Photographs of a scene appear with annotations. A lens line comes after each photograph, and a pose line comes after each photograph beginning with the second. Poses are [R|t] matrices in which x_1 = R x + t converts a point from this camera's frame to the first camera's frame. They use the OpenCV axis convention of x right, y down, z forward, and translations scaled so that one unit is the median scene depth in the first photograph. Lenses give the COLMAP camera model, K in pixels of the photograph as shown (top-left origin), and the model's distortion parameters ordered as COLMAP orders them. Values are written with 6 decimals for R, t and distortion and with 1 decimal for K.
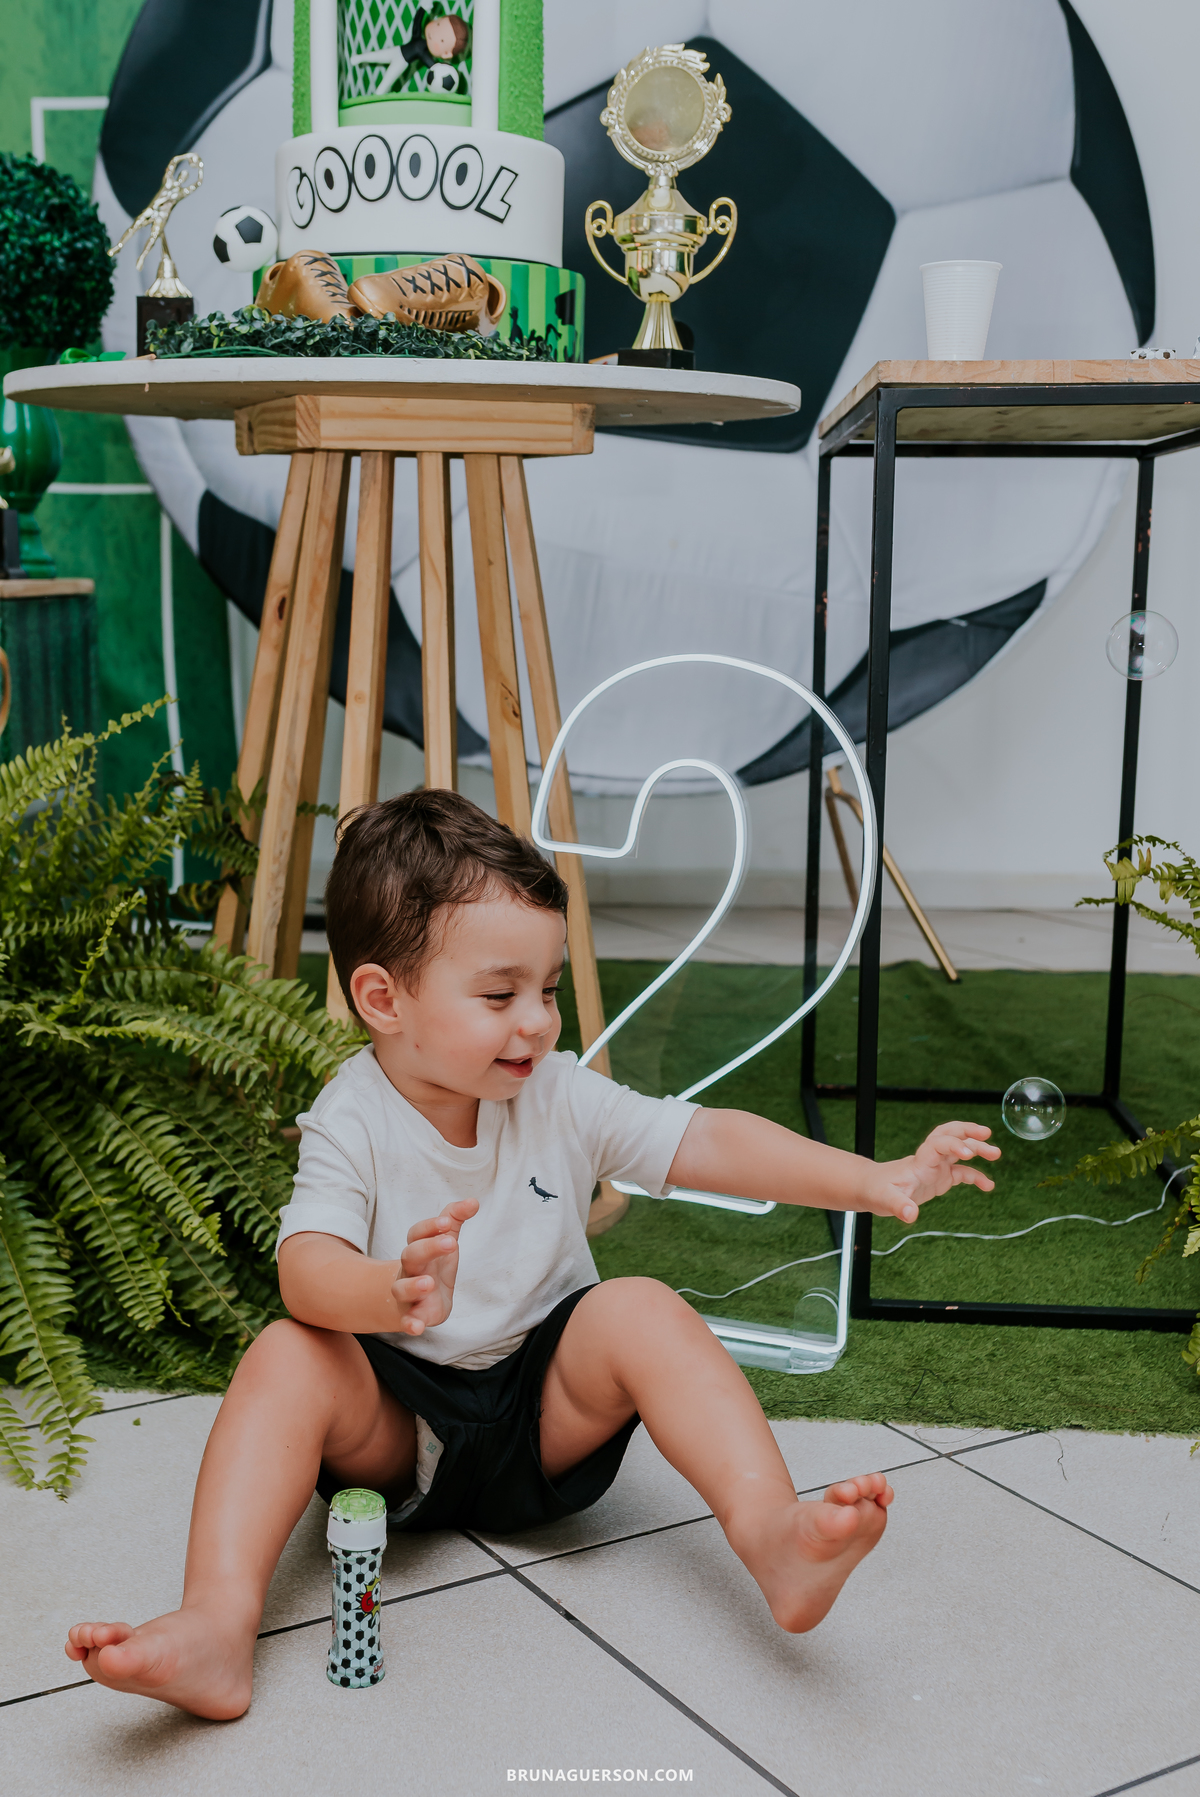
lens RADIAL K [[1913.2, 0, 461.0], [0, 1913.2, 871.7], [0, 0, 1]] dist [0.002716, 0.006887]
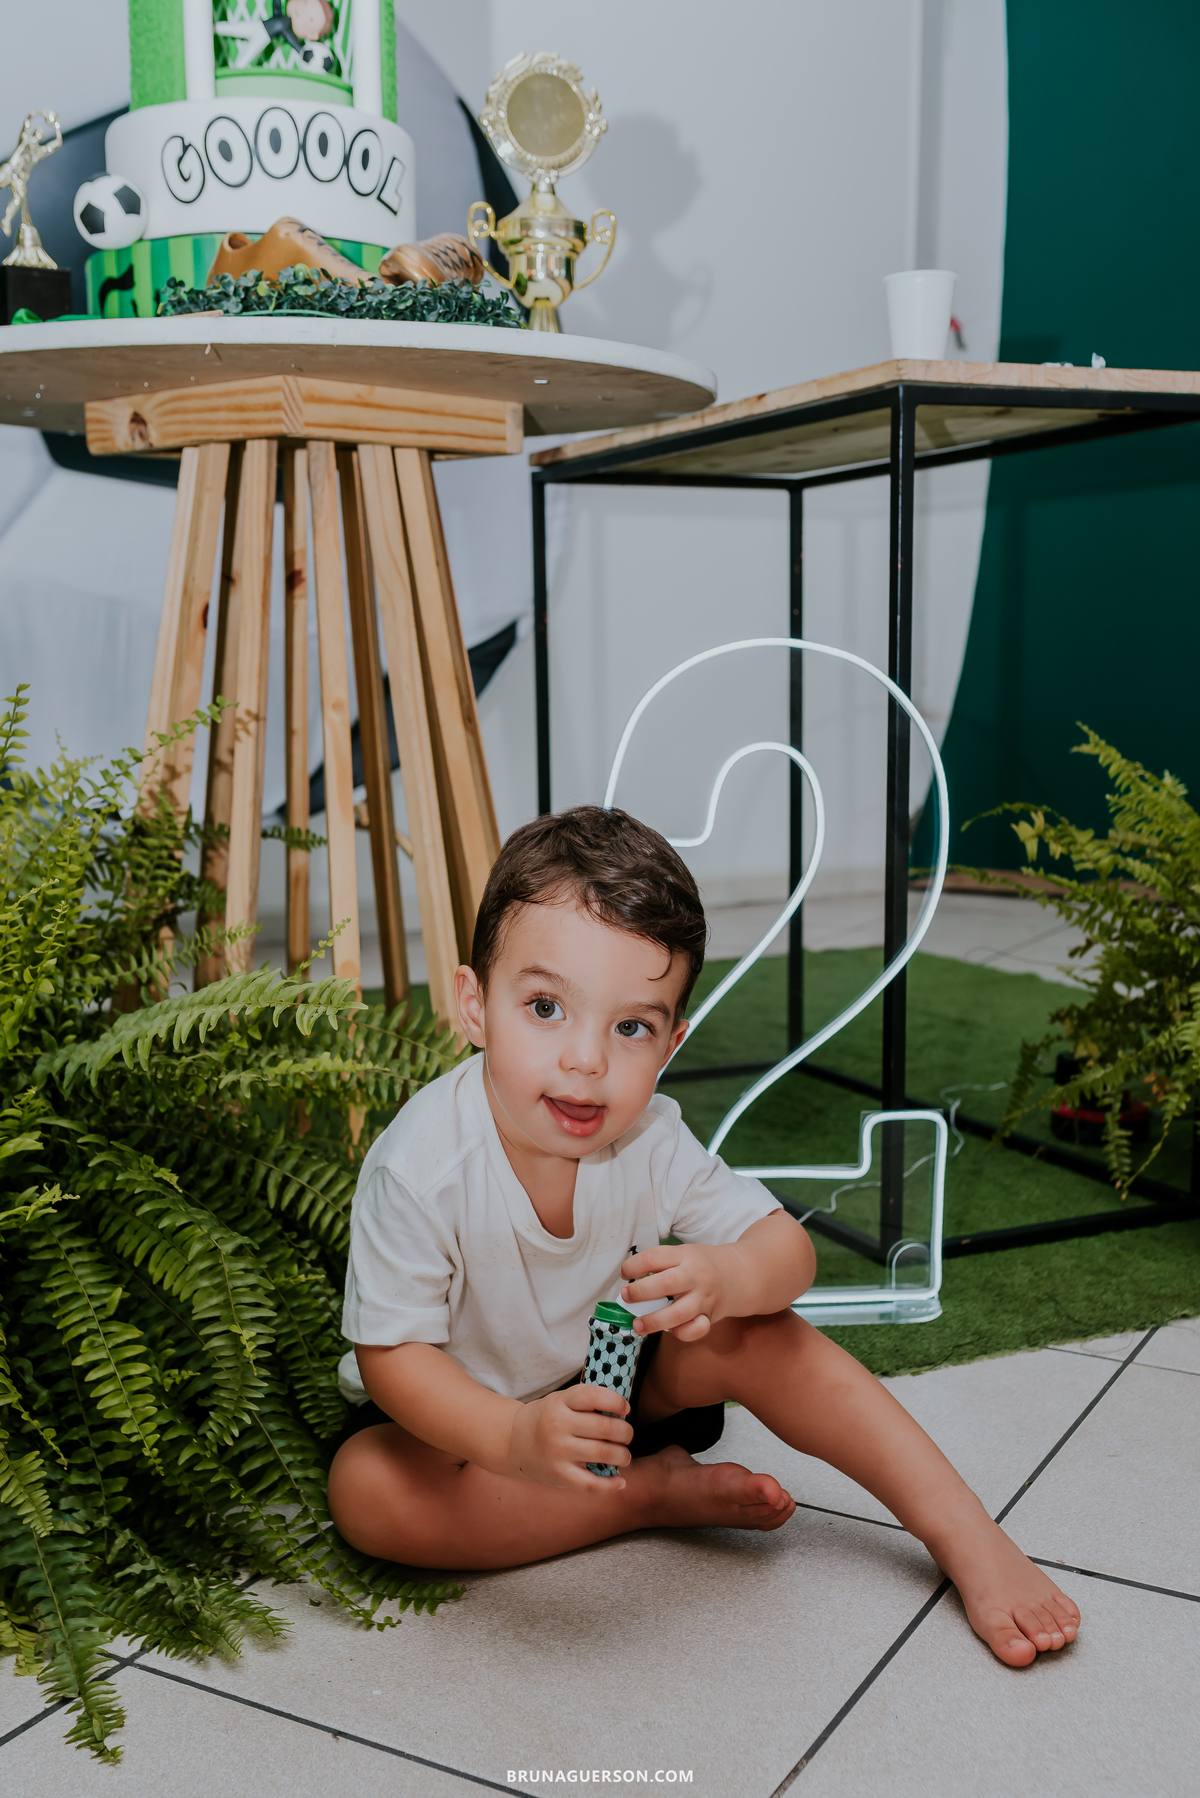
lens RADIAL K [[1774.8, 0, 600.0], [0, 1774.8, 899.0], [0, 0, 1]] dist [0.003089, 0.006970]
pose [[0.894950, -0.082876, 0.438402, -0.377154], [0.087760, 0.996100, 0.009150, 0.007588], [-0.437450, 0.030285, 0.898733, 0.192378]]
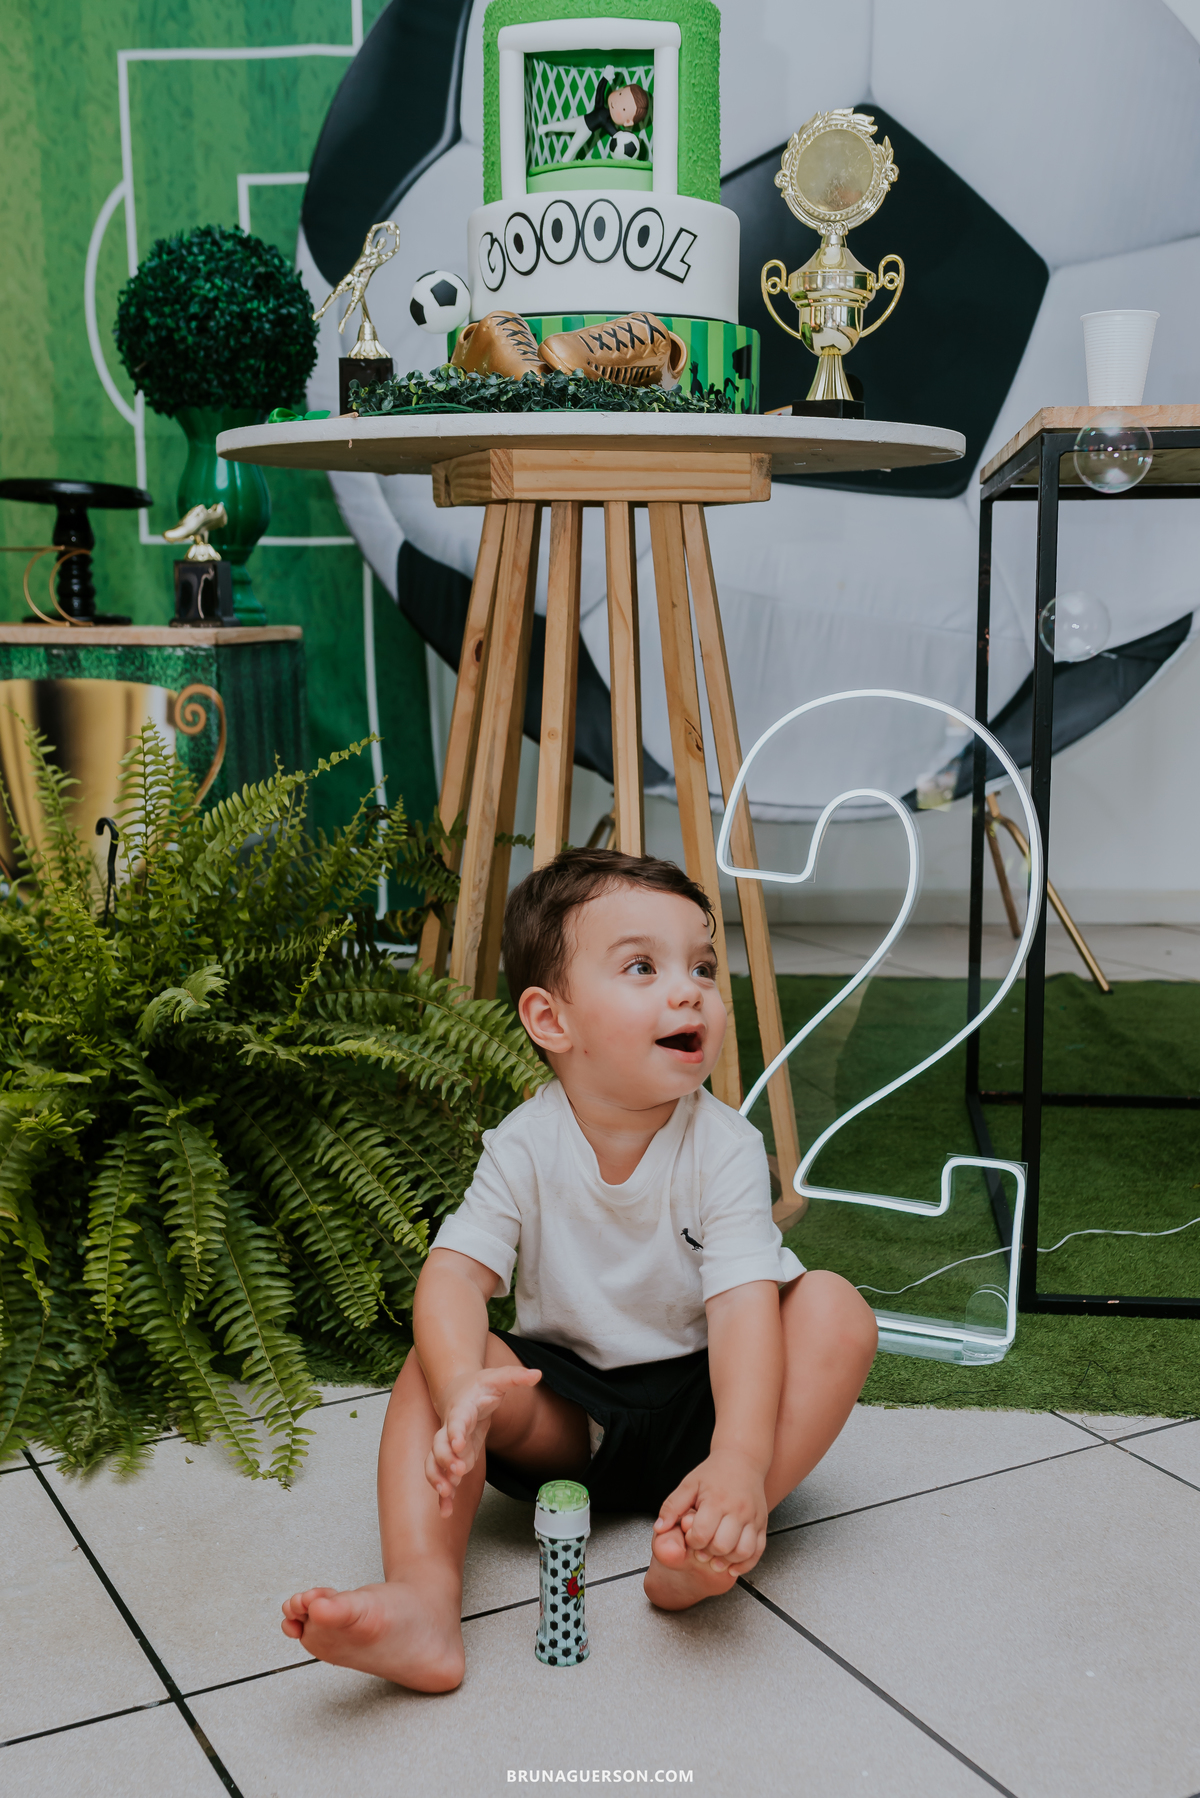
lens RADIAL K [[1782.2, 0, 599.6], [0, 1782.2, 935.6], [0, 0, 1]] dist [0.004356, 0.006803]
pose [[0.999624, -0.008899, -0.025927, -0.002231], [0.009483, 0.999703, 0.022455, -0.001078], [0.025719, -0.022693, 0.999412, 0.007586]]
